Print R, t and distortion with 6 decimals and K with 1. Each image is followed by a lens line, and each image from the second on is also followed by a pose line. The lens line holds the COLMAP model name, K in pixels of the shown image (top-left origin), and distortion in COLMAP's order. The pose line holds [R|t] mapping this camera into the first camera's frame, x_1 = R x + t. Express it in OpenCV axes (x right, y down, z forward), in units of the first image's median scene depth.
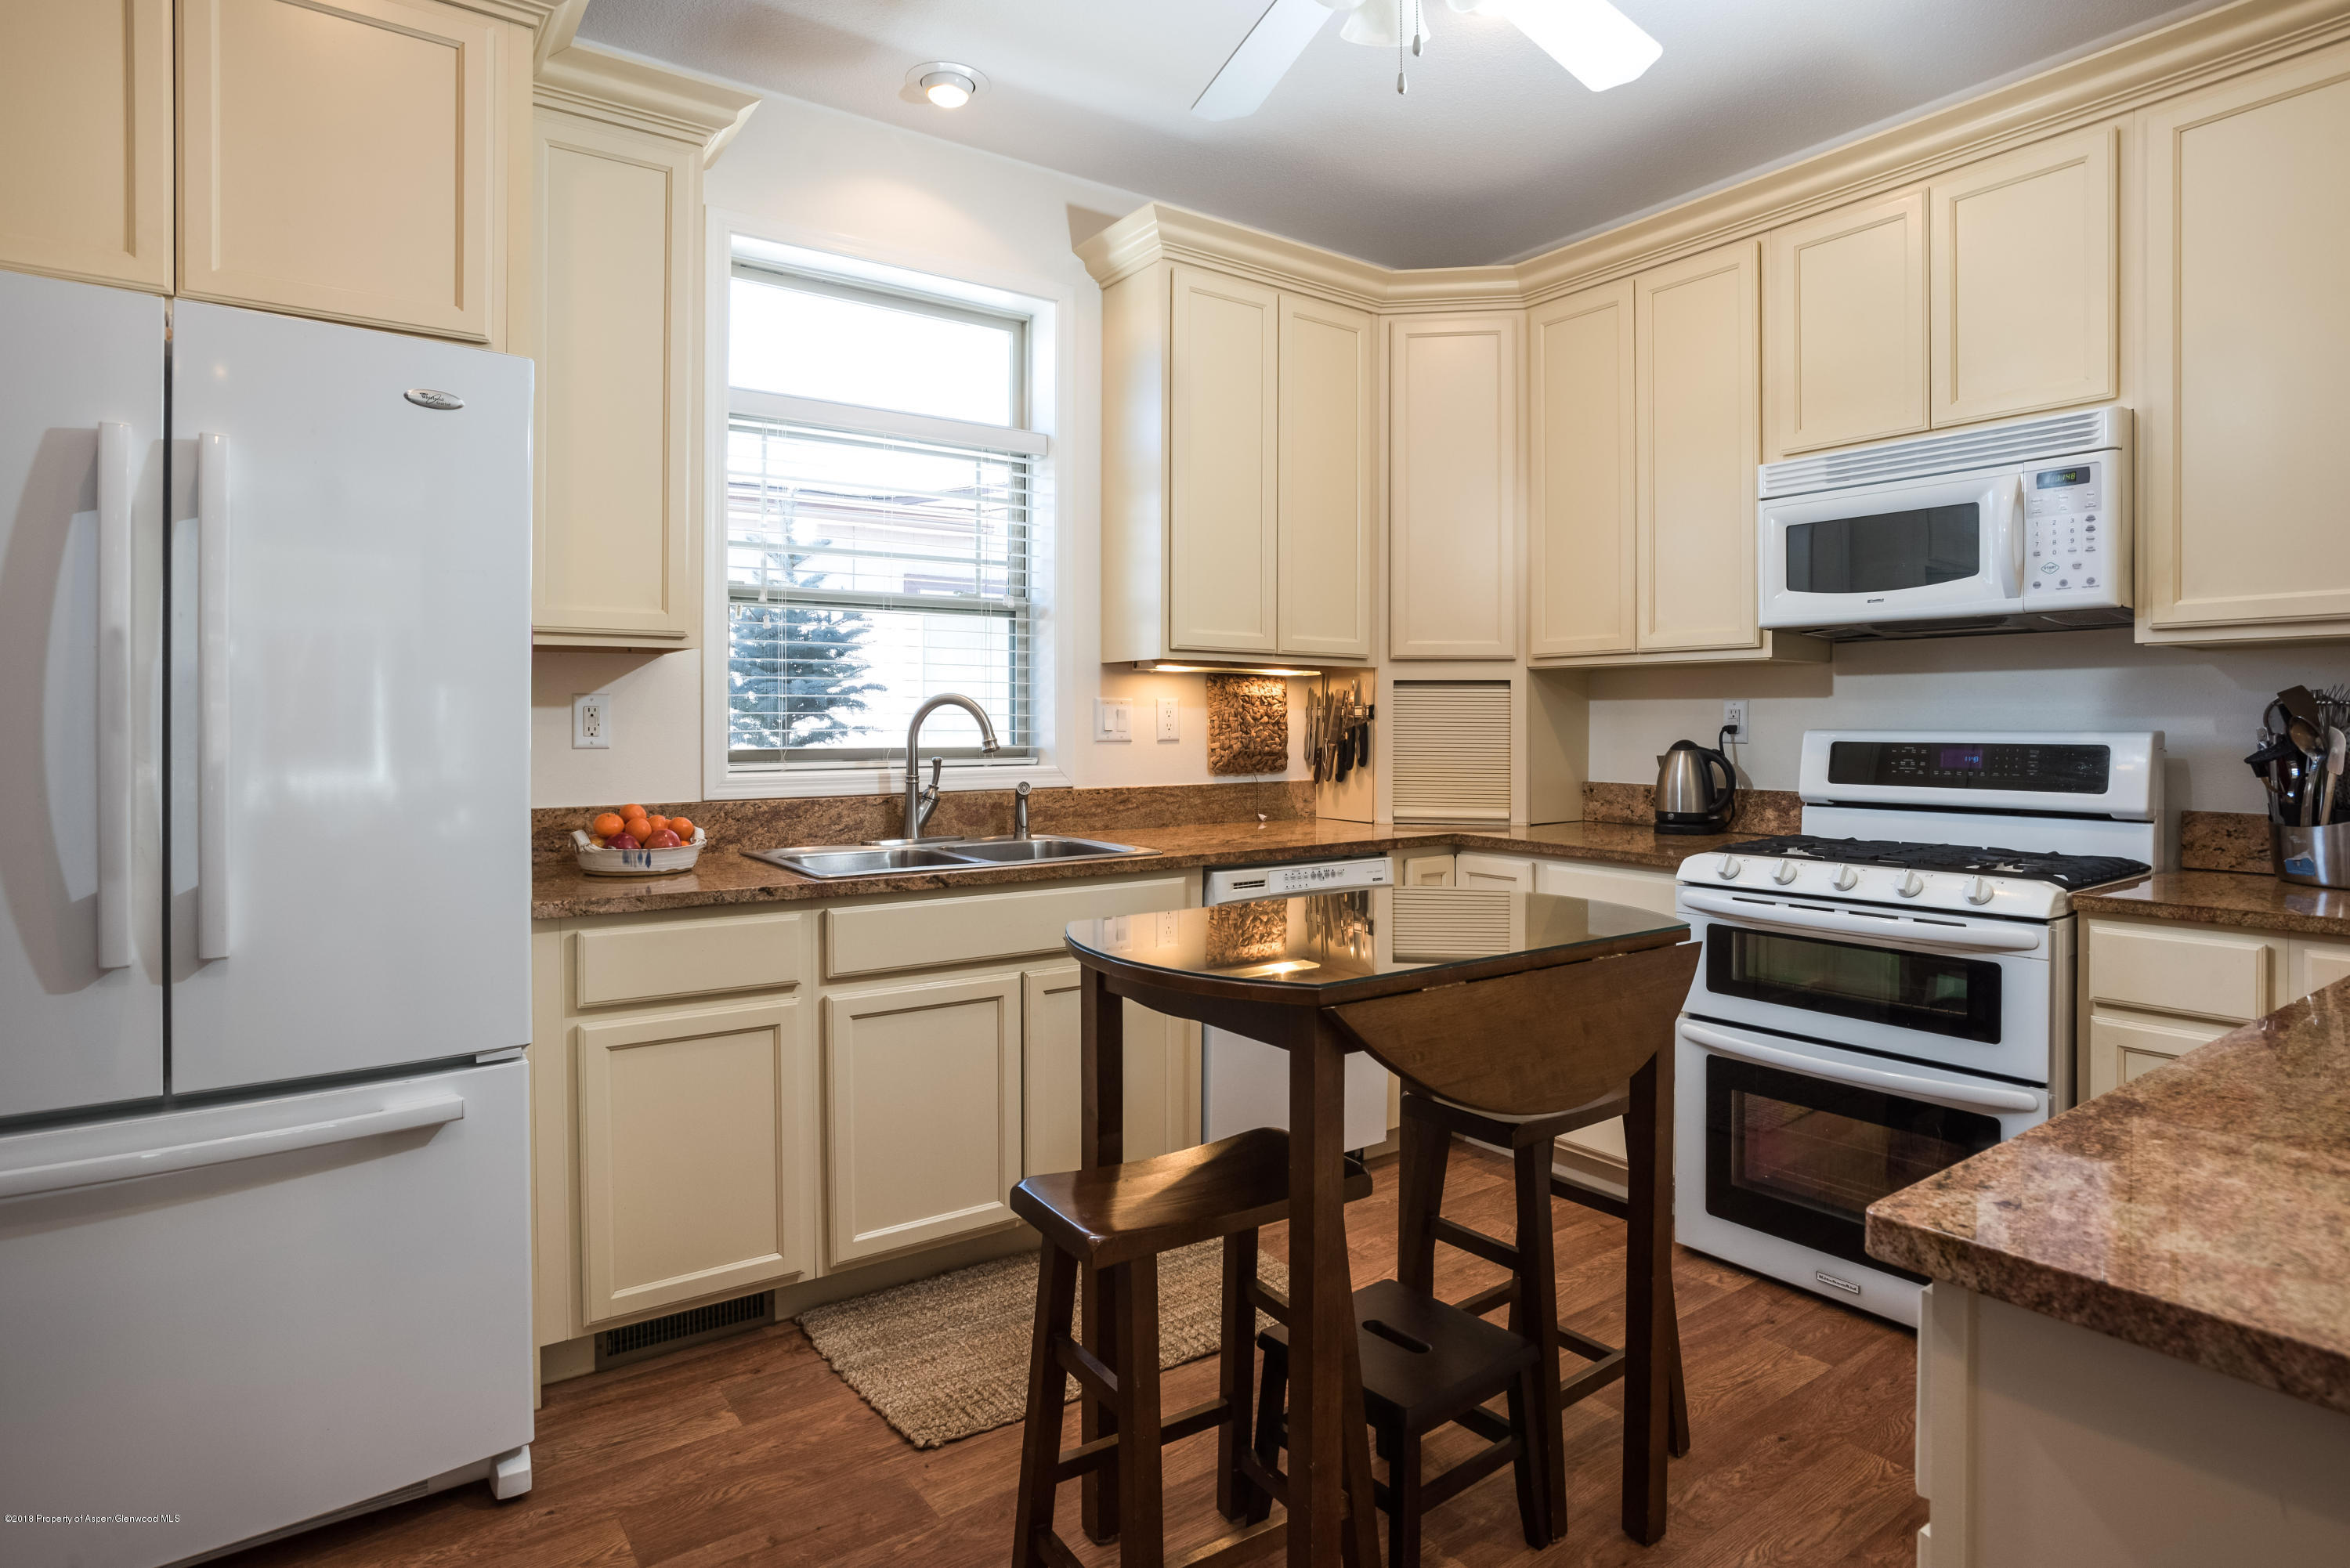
lens RADIAL K [[1283.7, 0, 1166.8], [0, 1283.7, 726.0], [0, 0, 1]] dist [-0.003330, -0.000450]
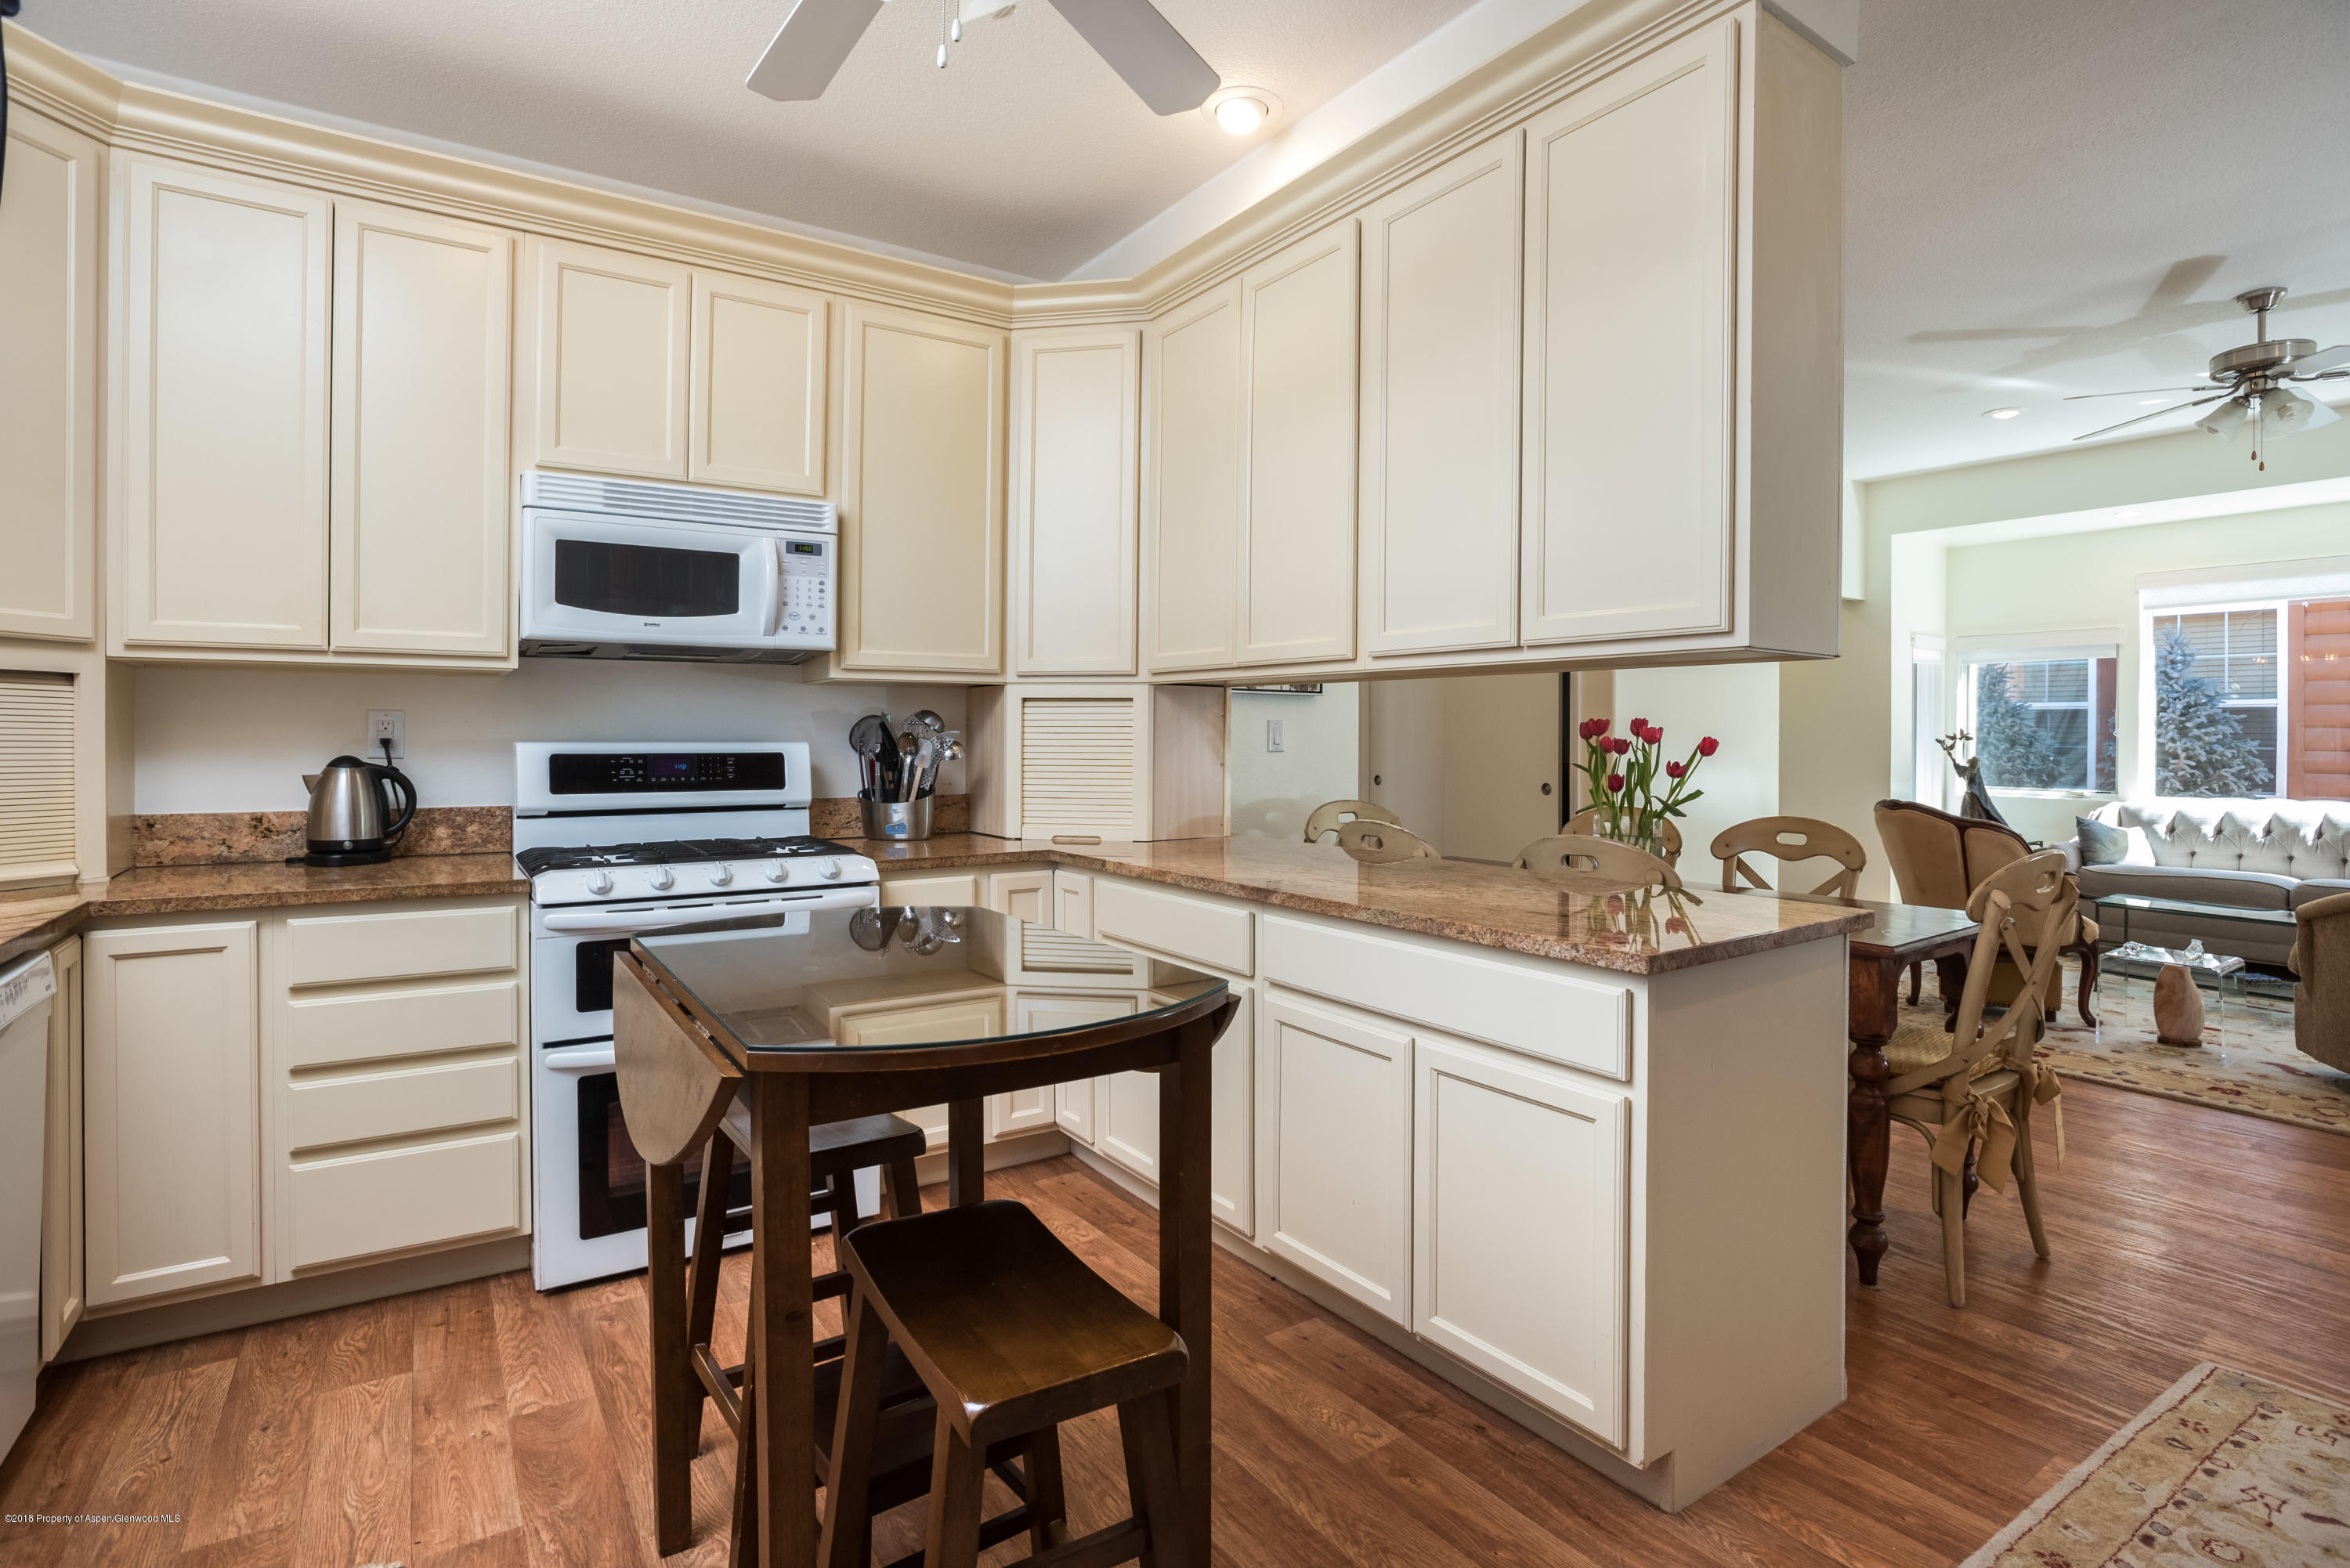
lens RADIAL K [[1145.9, 0, 1172.6], [0, 1145.9, 760.4], [0, 0, 1]] dist [-0.028574, 0.001860]
pose [[0.046538, -0.018299, 0.998749, -0.387564], [0.003421, 0.999829, 0.018160, 0.002515], [-0.998911, 0.002572, 0.046593, 0.485593]]
